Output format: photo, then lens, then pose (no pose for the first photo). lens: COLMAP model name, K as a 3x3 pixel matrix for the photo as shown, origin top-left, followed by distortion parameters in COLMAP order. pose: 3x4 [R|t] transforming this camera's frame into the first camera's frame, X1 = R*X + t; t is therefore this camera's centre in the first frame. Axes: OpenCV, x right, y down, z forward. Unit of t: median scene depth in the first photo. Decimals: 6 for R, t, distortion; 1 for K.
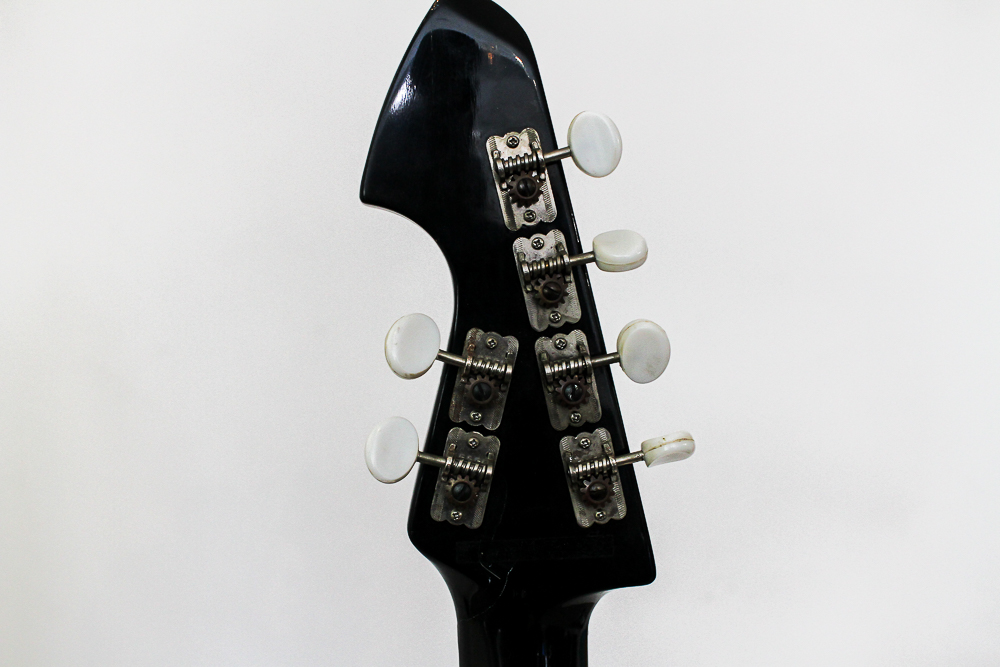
lens RADIAL K [[1159.5, 0, 504.4], [0, 1159.5, 343.4], [0, 0, 1]] dist [-0.129079, 0.000000]
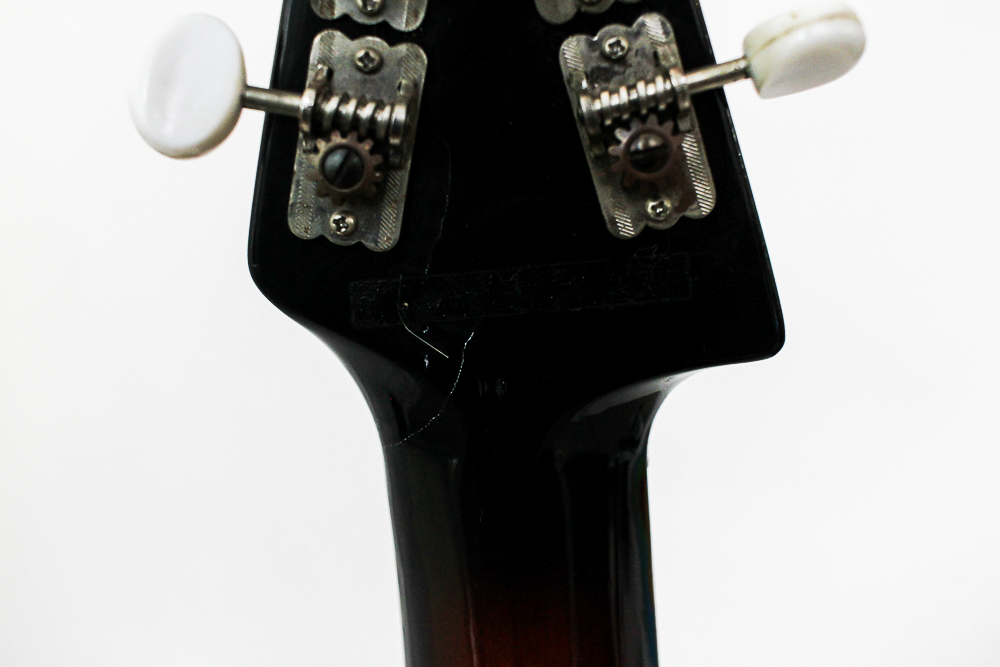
lens RADIAL K [[1159.5, 0, 503.8], [0, 1159.5, 333.4], [0, 0, 1]] dist [-0.129079, 0.000000]
pose [[0.995392, -0.044952, -0.084700, 0.059411], [0.057567, 0.986557, 0.152941, 0.124810], [0.076687, -0.157112, 0.984599, 0.543561]]
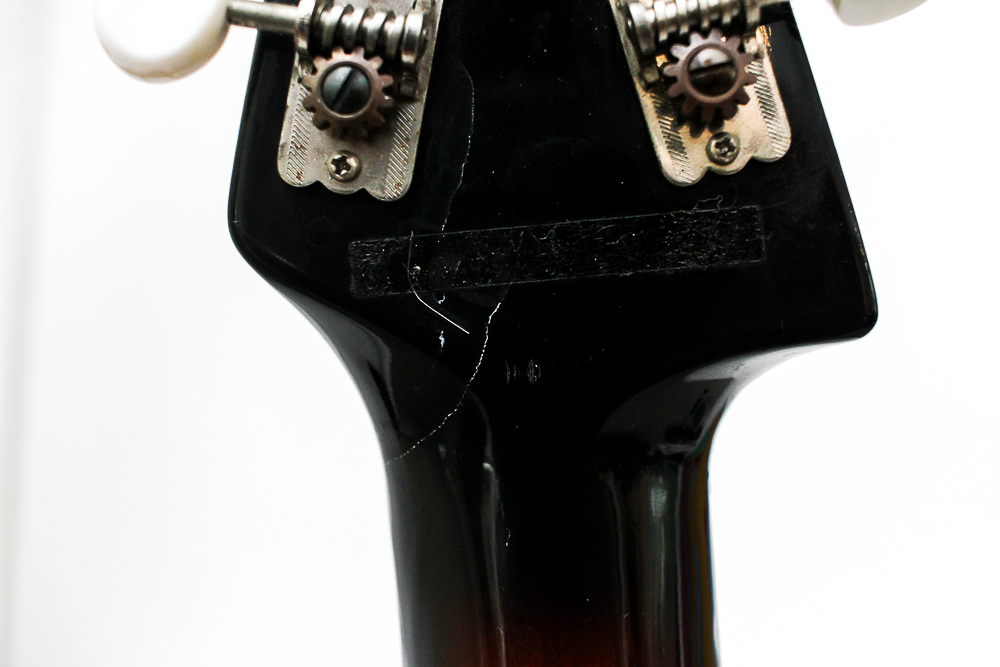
lens RADIAL K [[1159.5, 0, 503.2], [0, 1159.5, 337.1], [0, 0, 1]] dist [-0.129079, 0.000000]
pose [[0.995354, -0.057459, -0.077254, 0.037324], [0.056454, 0.998290, -0.015143, 0.213176], [0.077992, 0.010712, 0.996896, 0.623484]]
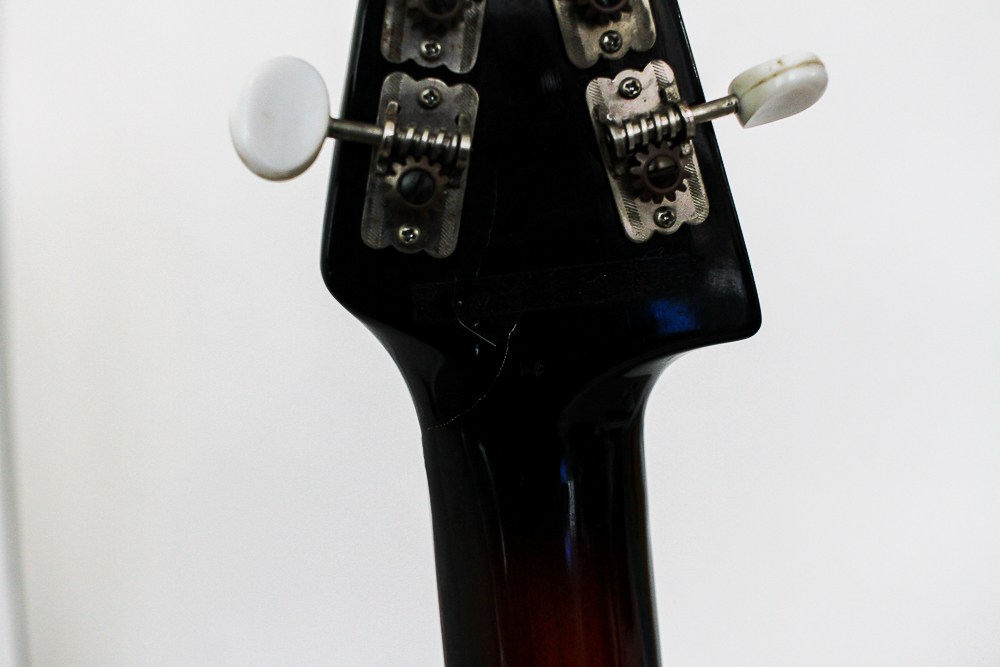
lens RADIAL K [[1159.5, 0, 500.2], [0, 1159.5, 324.1], [0, 0, 1]] dist [-0.129079, 0.000000]
pose [[0.992558, -0.082783, 0.089307, -0.050937], [0.071834, 0.990229, 0.119523, 0.127836], [-0.098328, -0.112218, 0.988807, 0.450535]]
